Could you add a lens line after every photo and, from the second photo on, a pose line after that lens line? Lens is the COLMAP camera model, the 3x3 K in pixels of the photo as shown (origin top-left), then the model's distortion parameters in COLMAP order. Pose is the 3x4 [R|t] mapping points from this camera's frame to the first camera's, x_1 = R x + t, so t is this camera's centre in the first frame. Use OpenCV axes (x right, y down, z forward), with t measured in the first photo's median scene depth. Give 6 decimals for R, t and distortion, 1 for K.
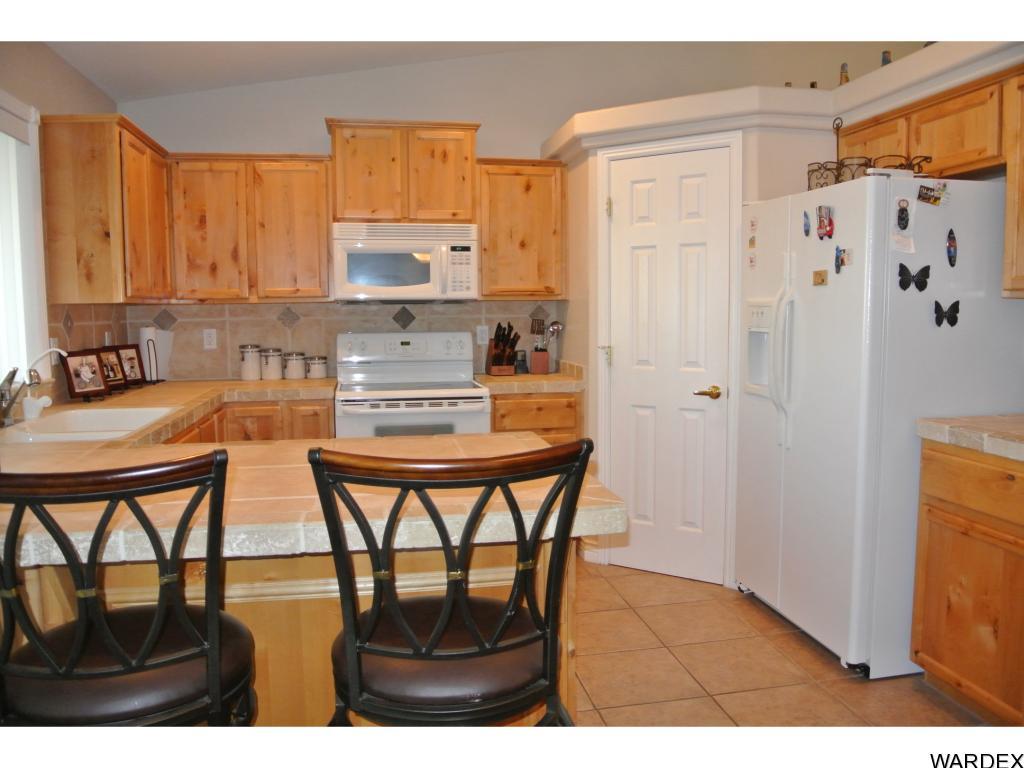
lens RADIAL K [[789.5, 0, 517.7], [0, 789.5, 380.9], [0, 0, 1]] dist [-0.089966, 0.037359]
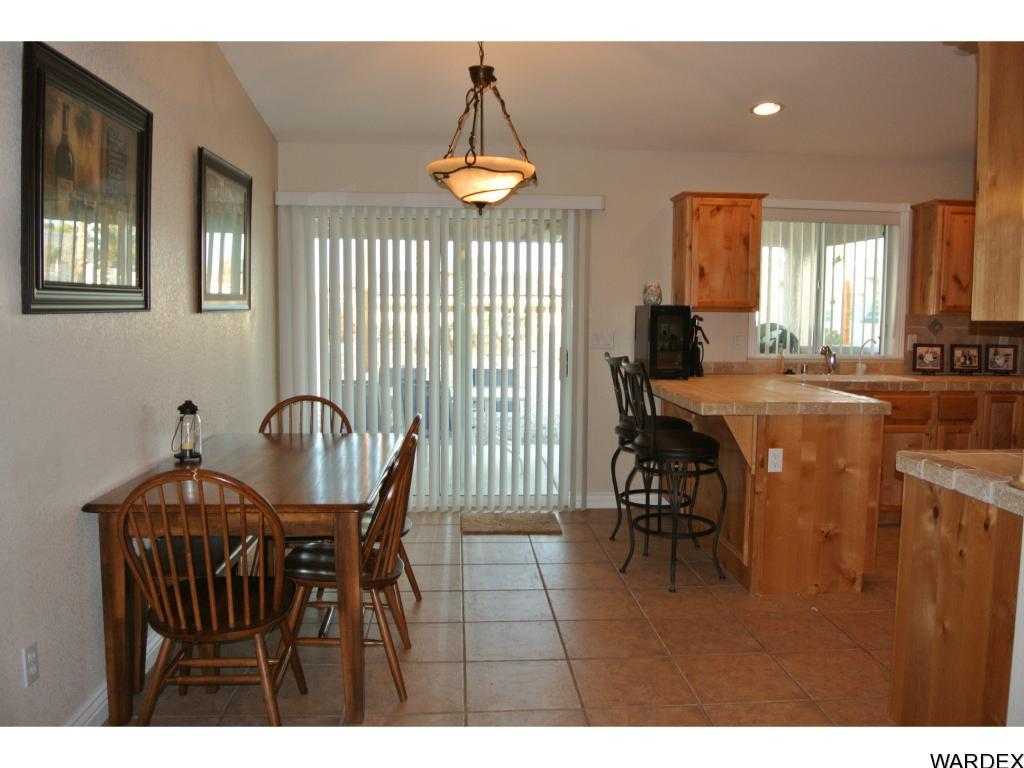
lens RADIAL K [[812.2, 0, 512.0], [0, 812.2, 384.0], [0, 0, 1]] dist [-0.066057, 0.002579]
pose [[-0.124133, 0.095509, -0.987658, 1.001471], [-0.099416, 0.989151, 0.108149, -0.041023], [0.987273, 0.111614, -0.113291, 0.271386]]
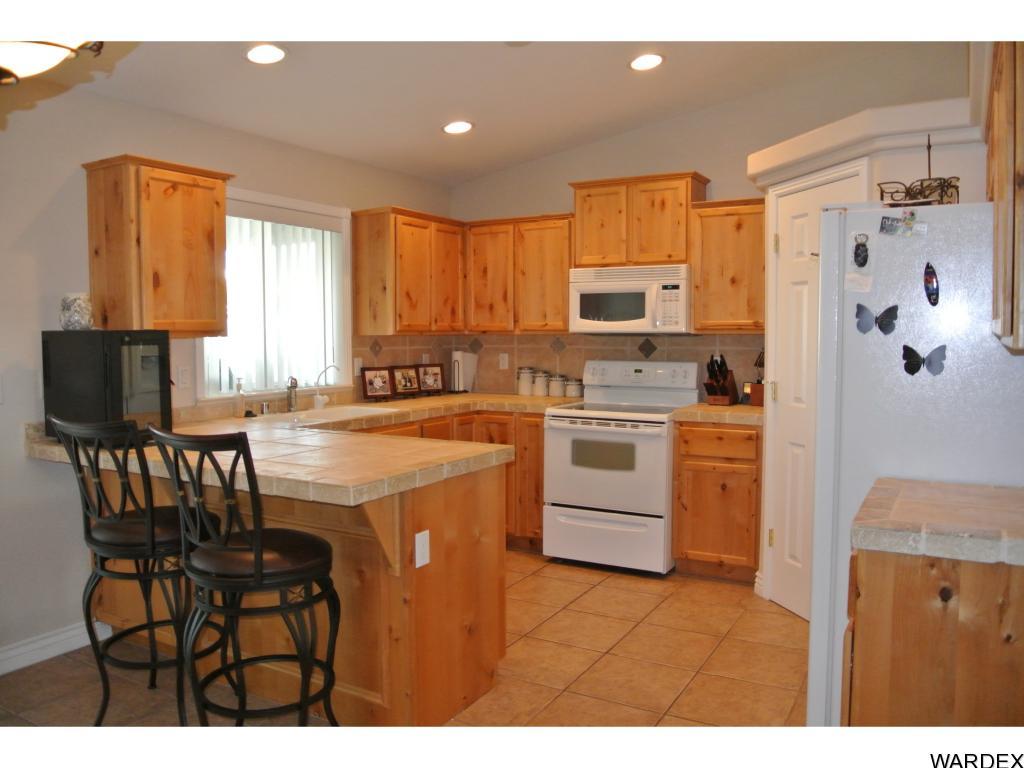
lens RADIAL K [[789.5, 0, 517.7], [0, 789.5, 380.9], [0, 0, 1]] dist [-0.089966, 0.037359]
pose [[0.758210, 0.046162, -0.650374, 0.504060], [-0.062382, 0.998051, -0.001886, -0.022160], [0.649019, 0.042002, 0.759612, 0.030498]]
